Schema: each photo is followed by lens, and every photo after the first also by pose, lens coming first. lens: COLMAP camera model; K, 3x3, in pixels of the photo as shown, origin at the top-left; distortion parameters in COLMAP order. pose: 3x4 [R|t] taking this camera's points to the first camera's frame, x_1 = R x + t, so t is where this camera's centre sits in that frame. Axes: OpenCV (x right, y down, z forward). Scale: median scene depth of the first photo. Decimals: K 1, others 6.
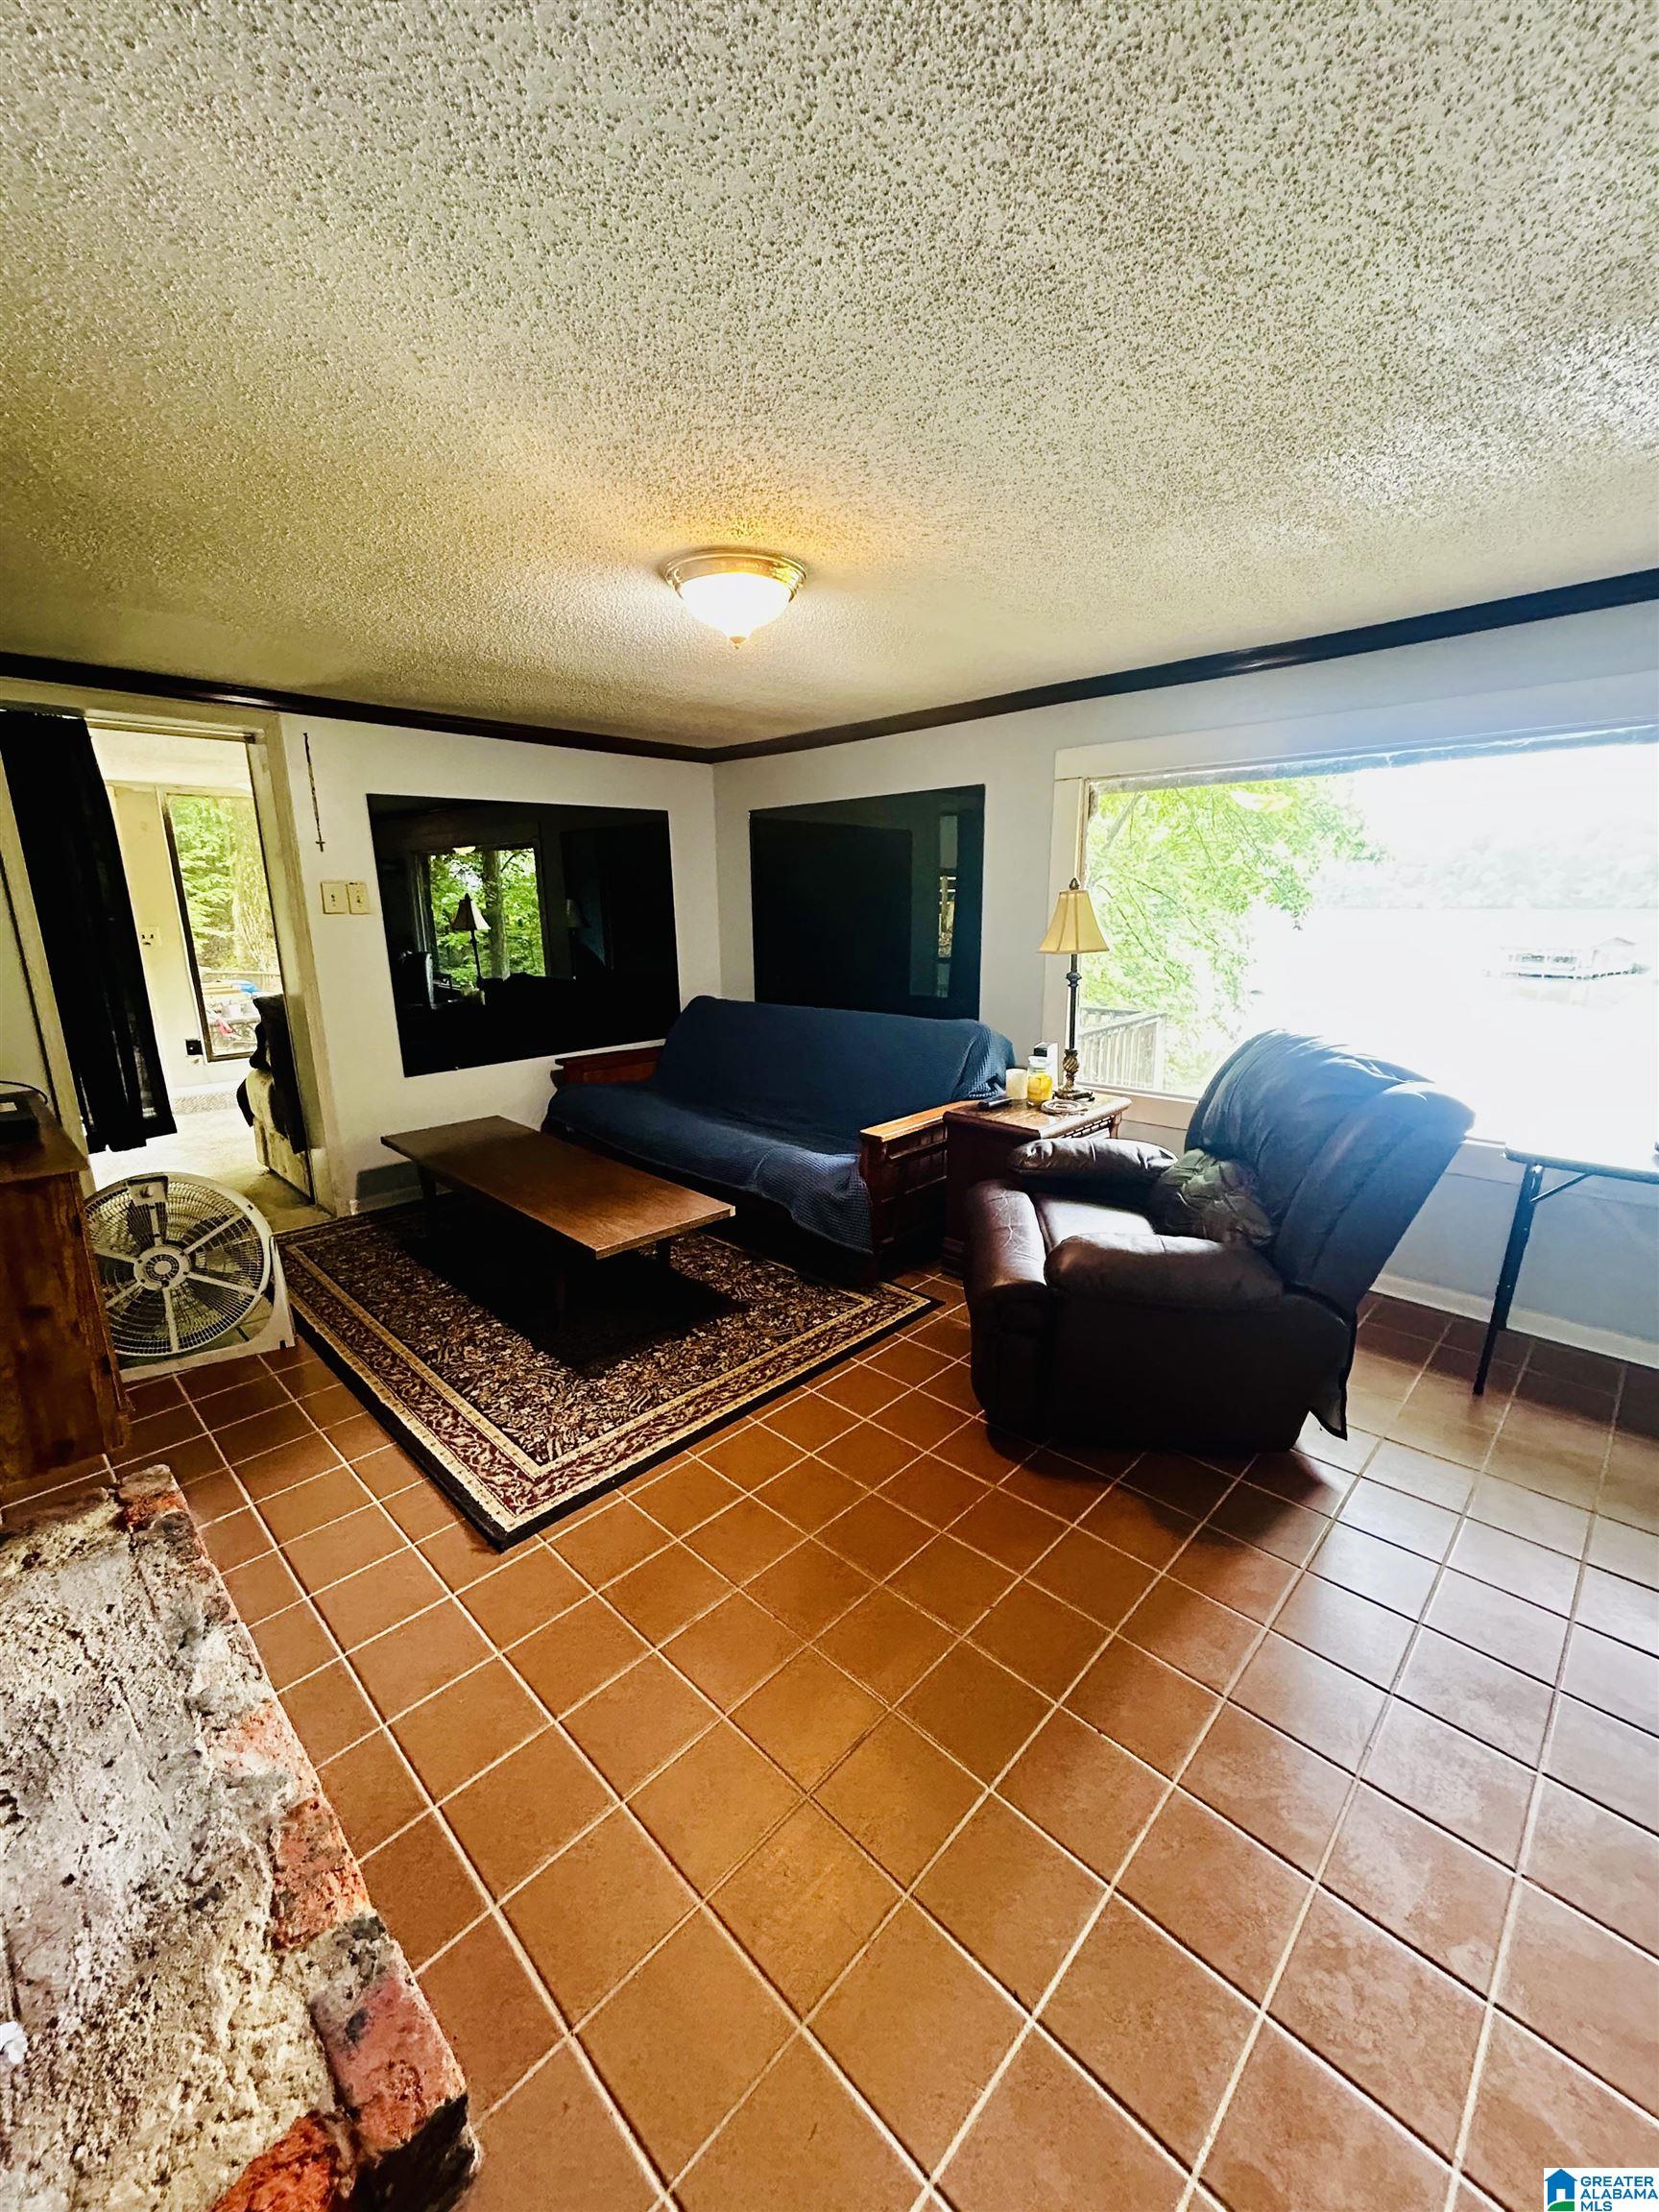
lens RADIAL K [[886.2, 0, 828.1], [0, 886.2, 1106.2], [0, 0, 1]] dist [0.003114, 0.000461]
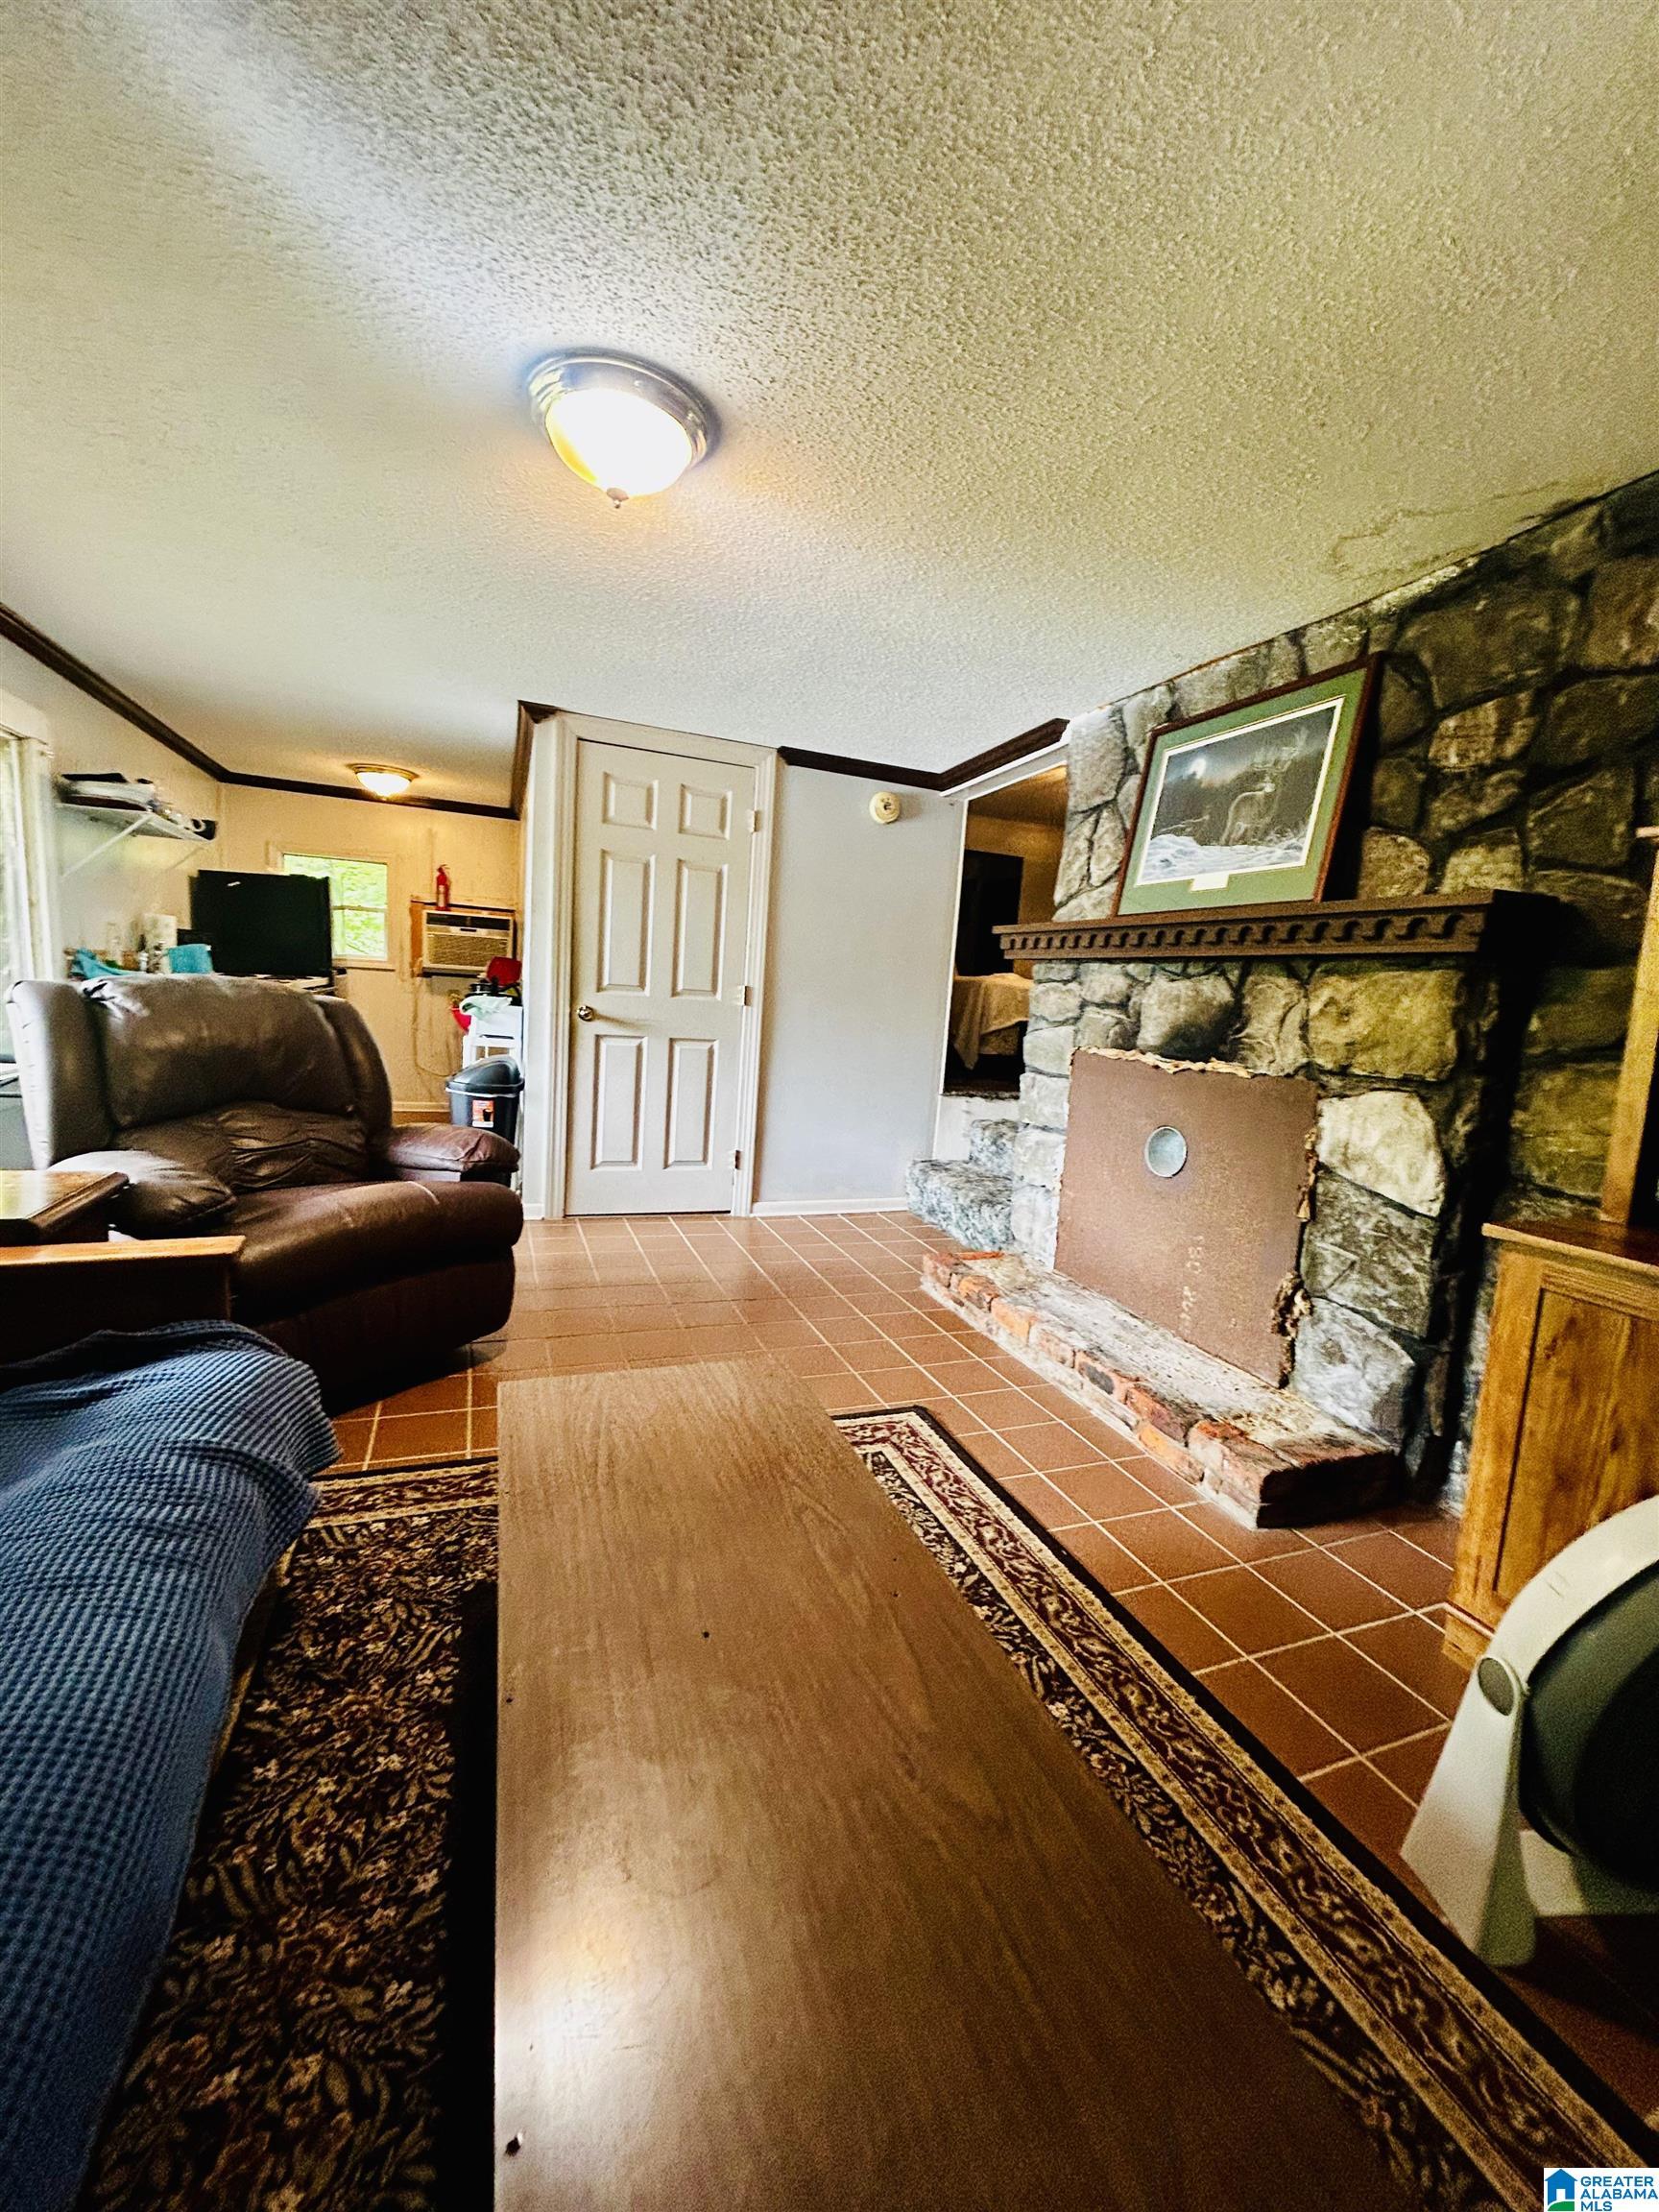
lens RADIAL K [[886.2, 0, 829.0], [0, 886.2, 1106.0], [0, 0, 1]] dist [0.003114, 0.000461]
pose [[-0.907865, -0.100678, 0.406996, -0.584095], [0.046248, 0.940769, 0.335880, -0.252891], [-0.416705, 0.323757, -0.849434, 1.602080]]
